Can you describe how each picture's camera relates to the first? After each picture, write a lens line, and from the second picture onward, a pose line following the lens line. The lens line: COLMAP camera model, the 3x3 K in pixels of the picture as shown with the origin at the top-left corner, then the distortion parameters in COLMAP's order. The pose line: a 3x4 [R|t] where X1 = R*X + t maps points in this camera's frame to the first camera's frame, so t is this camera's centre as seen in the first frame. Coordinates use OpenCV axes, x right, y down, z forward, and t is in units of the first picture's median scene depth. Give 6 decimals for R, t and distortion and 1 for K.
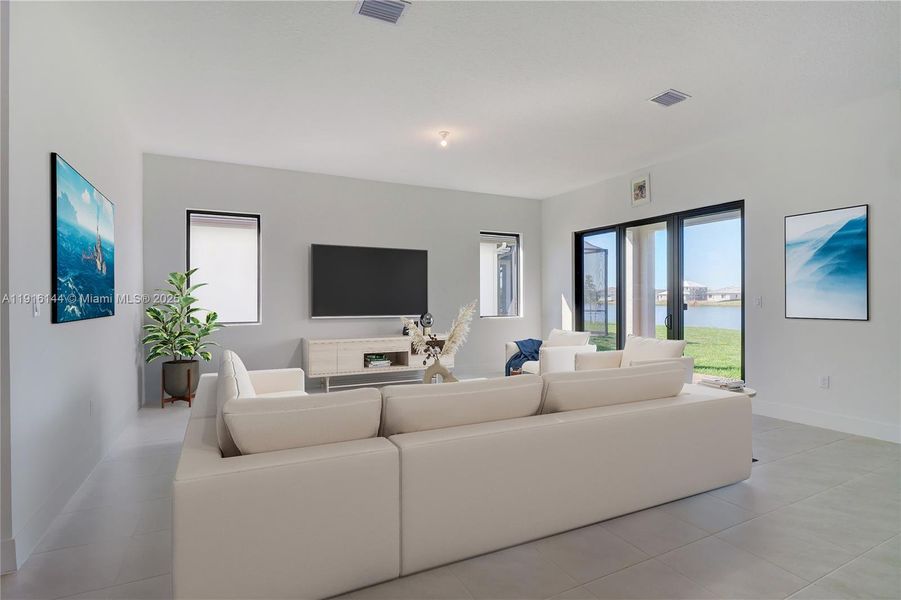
lens RADIAL K [[444.3, 0, 448.5], [0, 444.3, 298.0], [0, 0, 1]] dist [-0.014992, -0.000310]
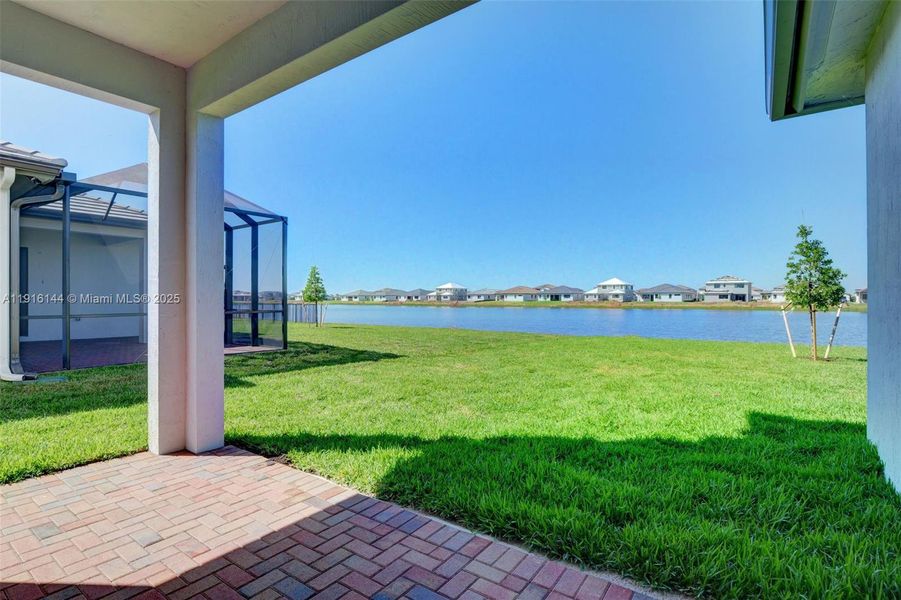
lens RADIAL K [[444.3, 0, 448.5], [0, 444.3, 298.0], [0, 0, 1]] dist [-0.014992, -0.000310]
pose [[0.886924, 0.005501, 0.461883, 0.265620], [-0.005095, 0.999985, -0.002126, 0.009346], [-0.461888, -0.000468, 0.886938, 0.307834]]
